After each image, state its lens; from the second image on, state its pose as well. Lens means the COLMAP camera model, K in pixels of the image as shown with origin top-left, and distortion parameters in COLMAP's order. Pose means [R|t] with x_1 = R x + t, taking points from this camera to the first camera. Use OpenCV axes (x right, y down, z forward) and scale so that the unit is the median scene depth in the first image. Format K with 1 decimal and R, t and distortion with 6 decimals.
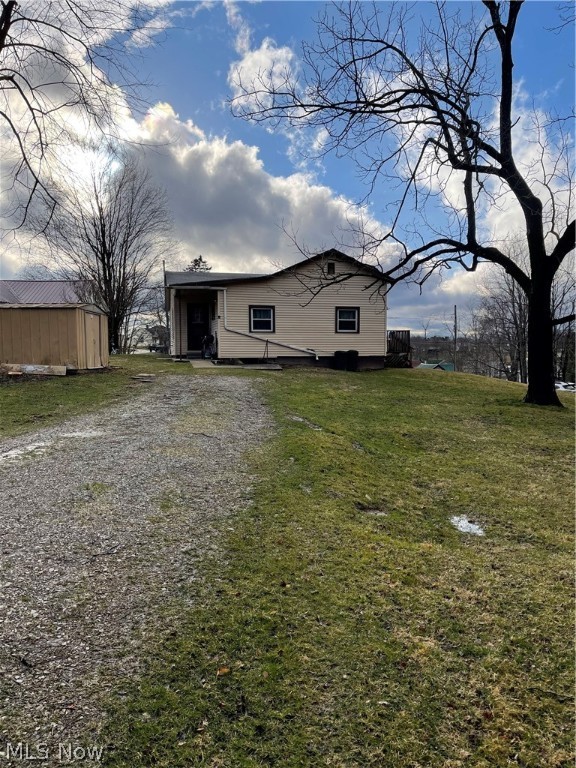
lens RADIAL K [[587.9, 0, 288.0], [0, 587.9, 384.0], [0, 0, 1]] dist [-0.010421, -0.008703]
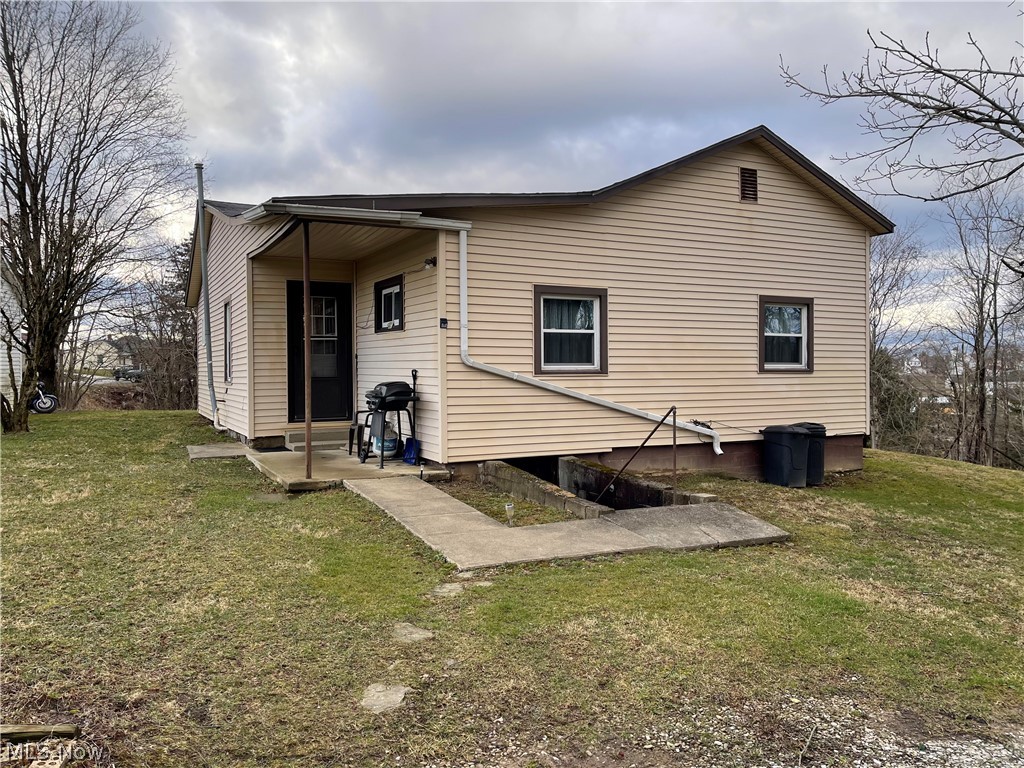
lens RADIAL K [[783.9, 0, 512.0], [0, 783.9, 384.0], [0, 0, 1]] dist [-0.010421, -0.008703]
pose [[0.969202, -0.006407, 0.246182, -0.173801], [0.015937, 0.999198, -0.036740, -0.066023], [-0.245749, 0.039532, 0.968527, 0.594584]]
